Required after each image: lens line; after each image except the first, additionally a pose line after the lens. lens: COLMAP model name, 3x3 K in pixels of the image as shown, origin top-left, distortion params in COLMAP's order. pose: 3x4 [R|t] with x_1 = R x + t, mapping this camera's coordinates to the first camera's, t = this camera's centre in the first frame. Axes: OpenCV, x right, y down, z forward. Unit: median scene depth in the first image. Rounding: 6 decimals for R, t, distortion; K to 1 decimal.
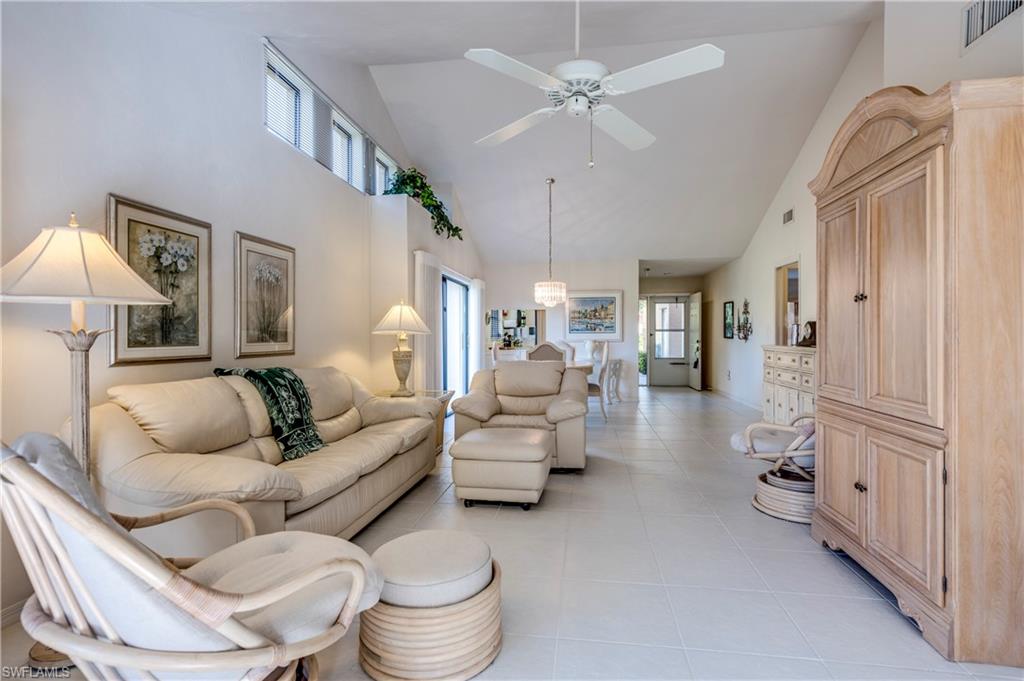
lens RADIAL K [[459.6, 0, 511.9], [0, 459.6, 348.3], [0, 0, 1]] dist [-0.000093, -0.000024]
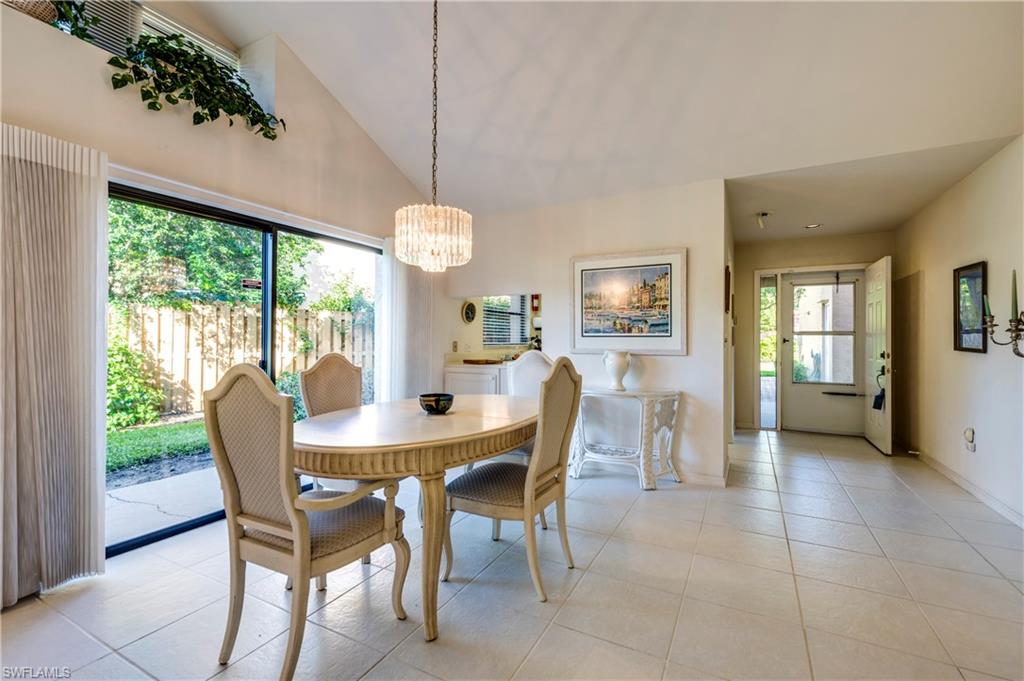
lens RADIAL K [[441.8, 0, 498.4], [0, 441.8, 336.9], [0, 0, 1]] dist [-0.000368, -0.000090]
pose [[0.942777, 0.005902, -0.333372, 0.168980], [-0.016198, 0.999474, -0.028111, -0.014164], [0.333030, 0.031903, 0.942376, 0.405792]]
